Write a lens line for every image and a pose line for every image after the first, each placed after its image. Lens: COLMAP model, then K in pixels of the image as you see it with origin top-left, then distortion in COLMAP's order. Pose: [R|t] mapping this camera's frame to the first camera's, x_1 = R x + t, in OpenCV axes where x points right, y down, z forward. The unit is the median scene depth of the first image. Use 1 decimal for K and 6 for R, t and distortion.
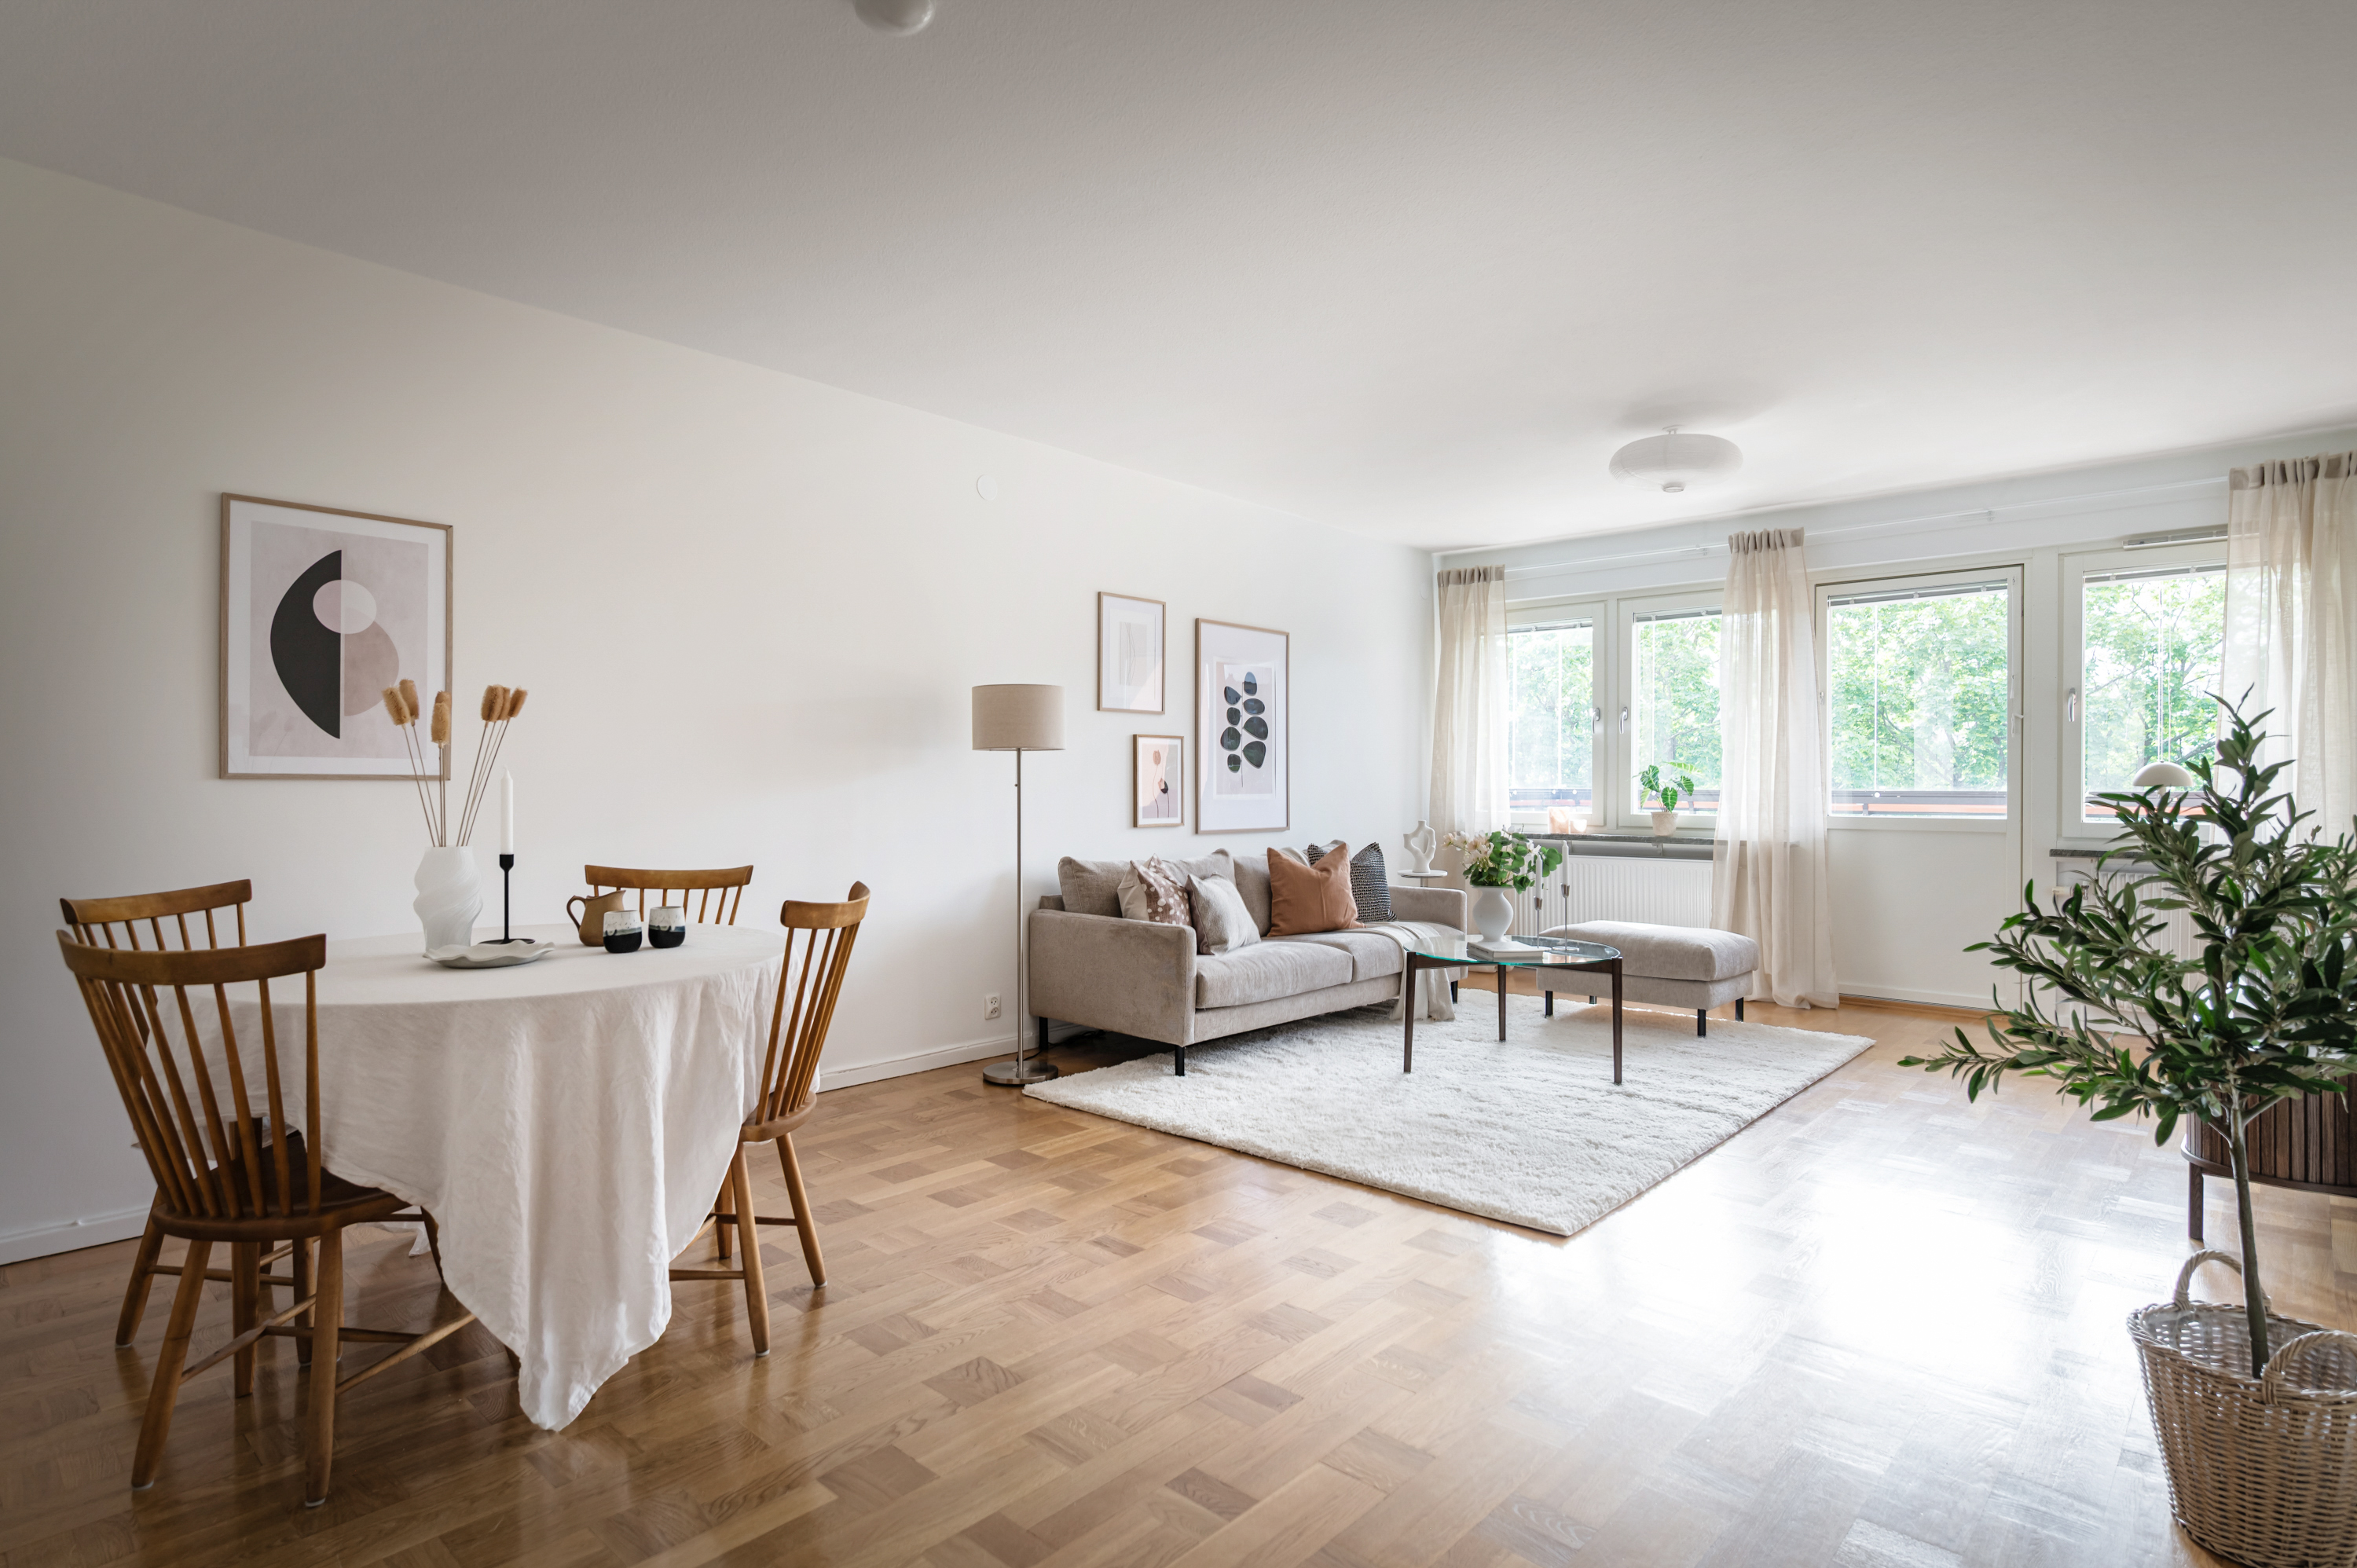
lens RADIAL K [[1213.9, 0, 1183.6], [0, 1213.9, 787.7], [0, 0, 1]] dist [-0.006205, 0.000038]
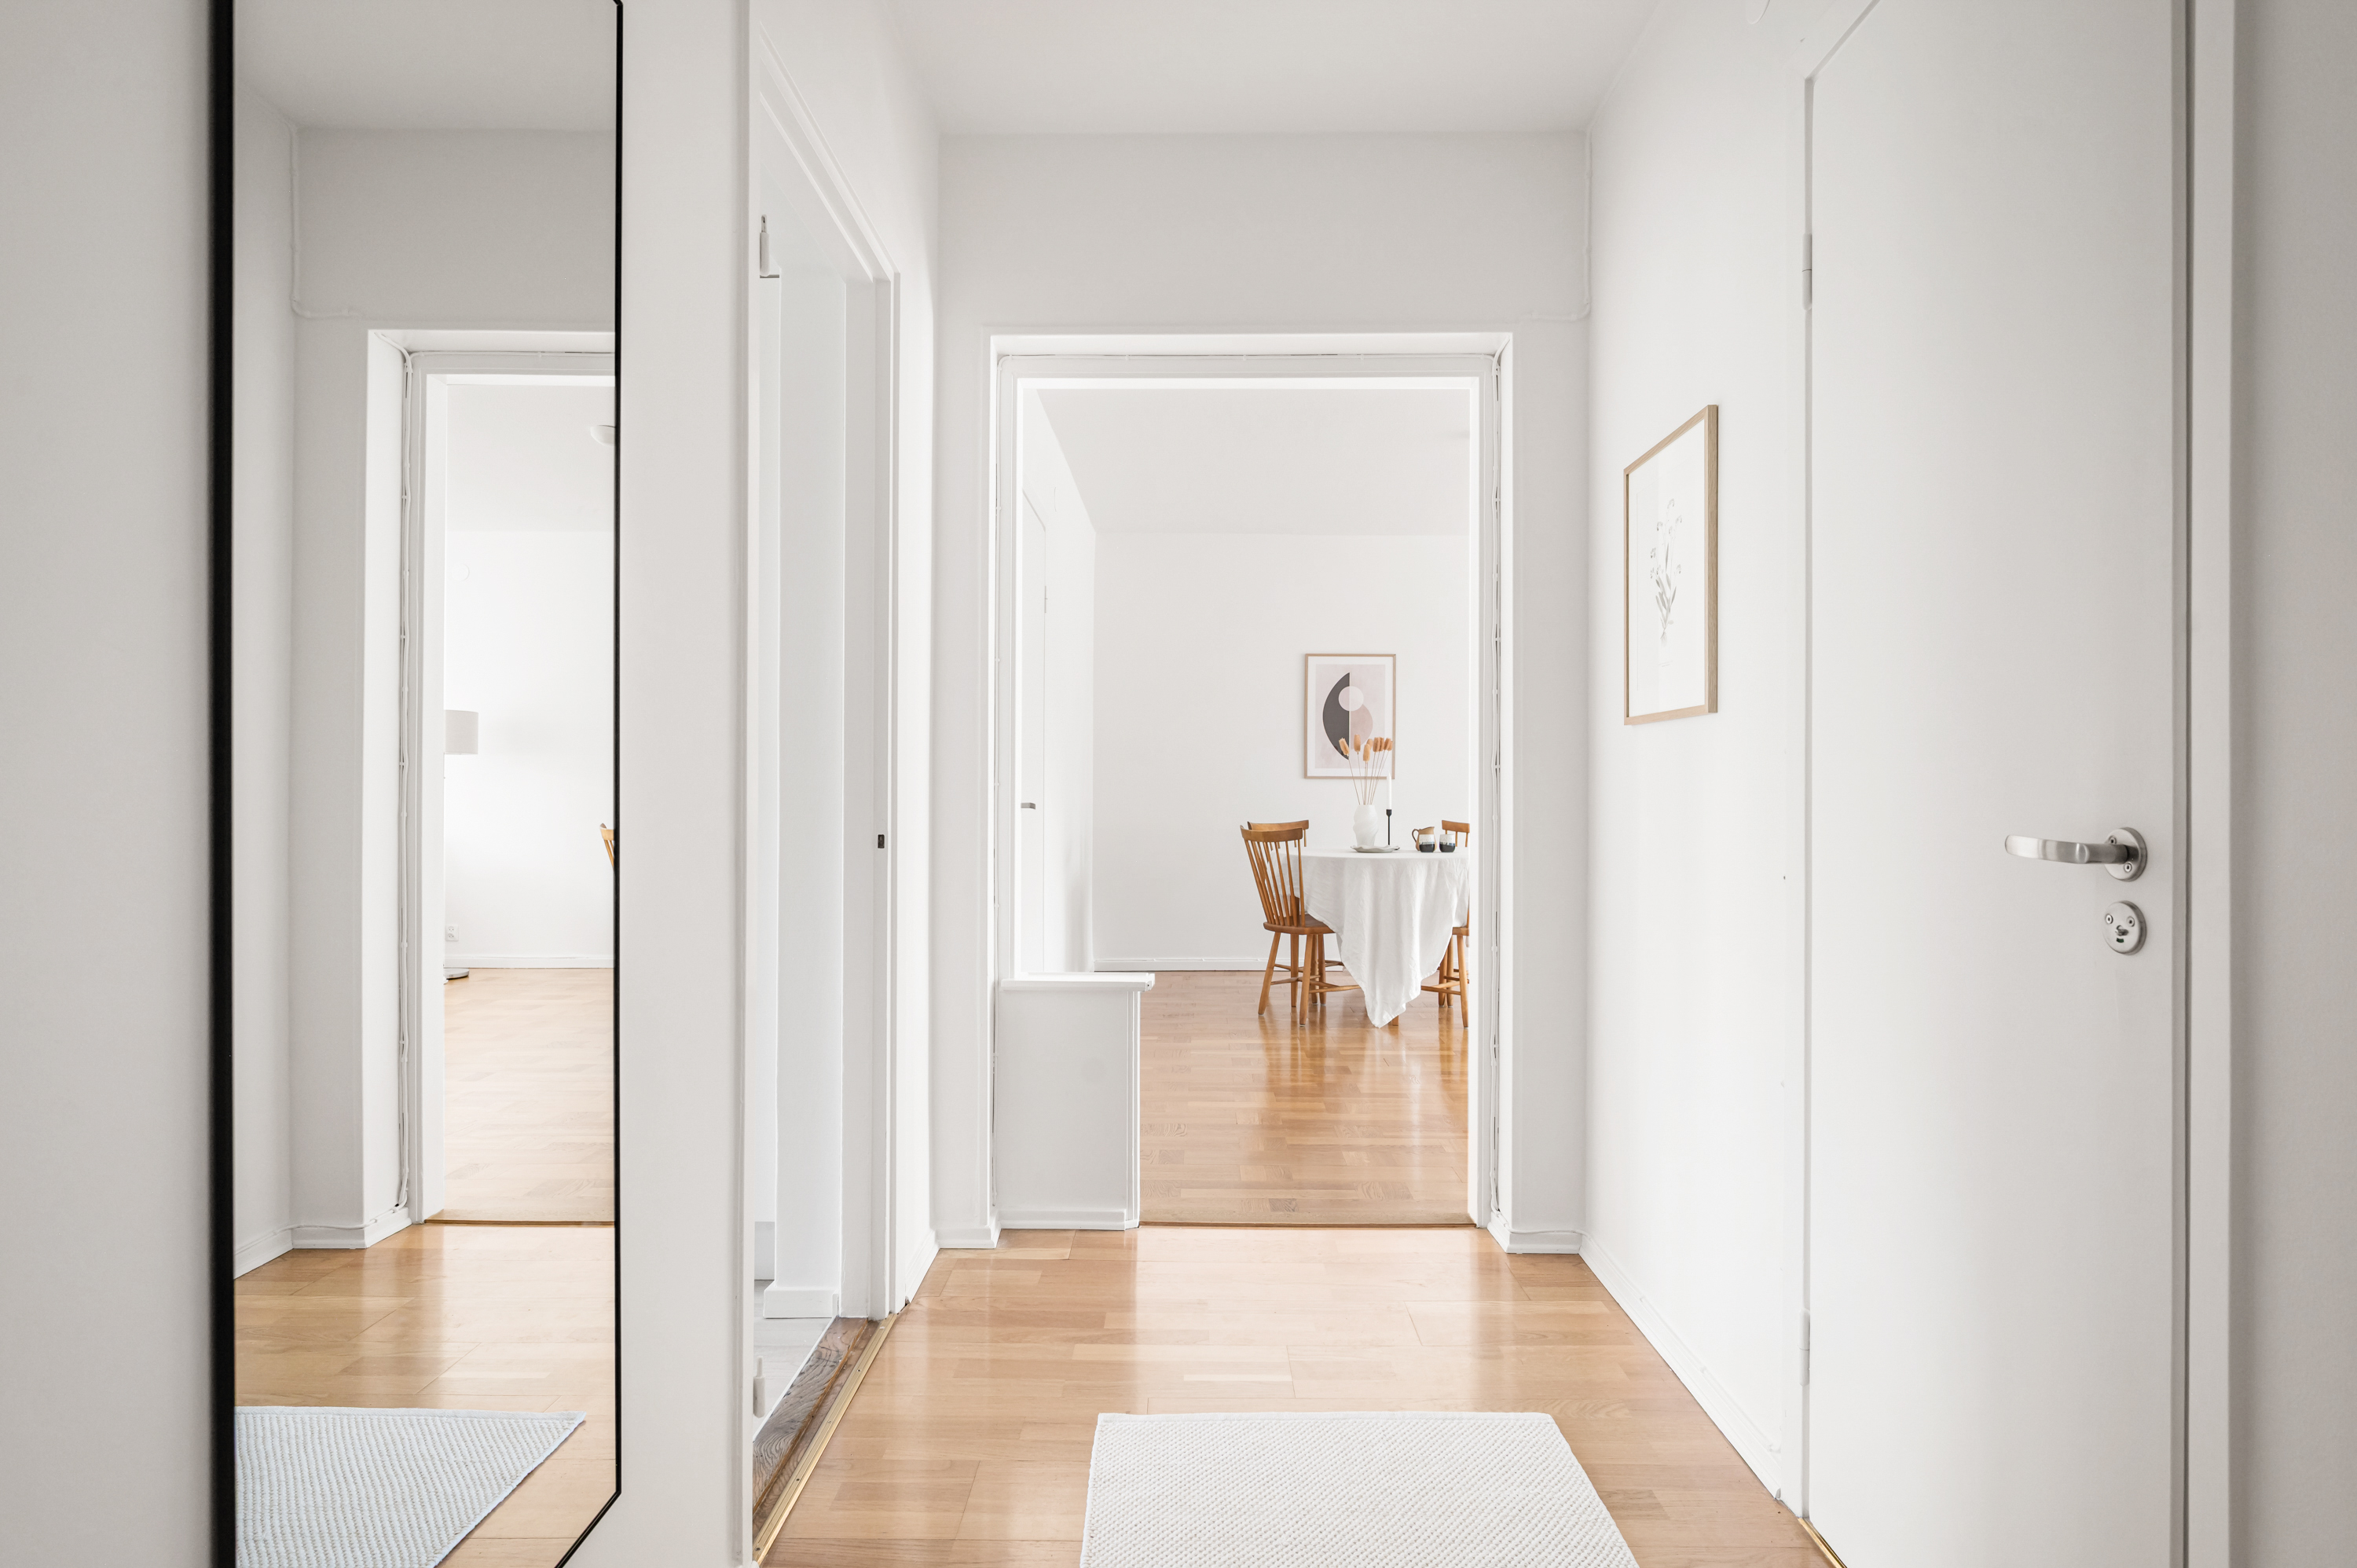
lens RADIAL K [[1213.9, 0, 1182.4], [0, 1213.9, 787.0], [0, 0, 1]] dist [-0.006205, 0.000038]
pose [[0.660412, -0.003526, -0.750895, 0.912856], [-0.000803, 0.999985, -0.005402, 0.025463], [0.750903, 0.004170, 0.660400, -0.816060]]
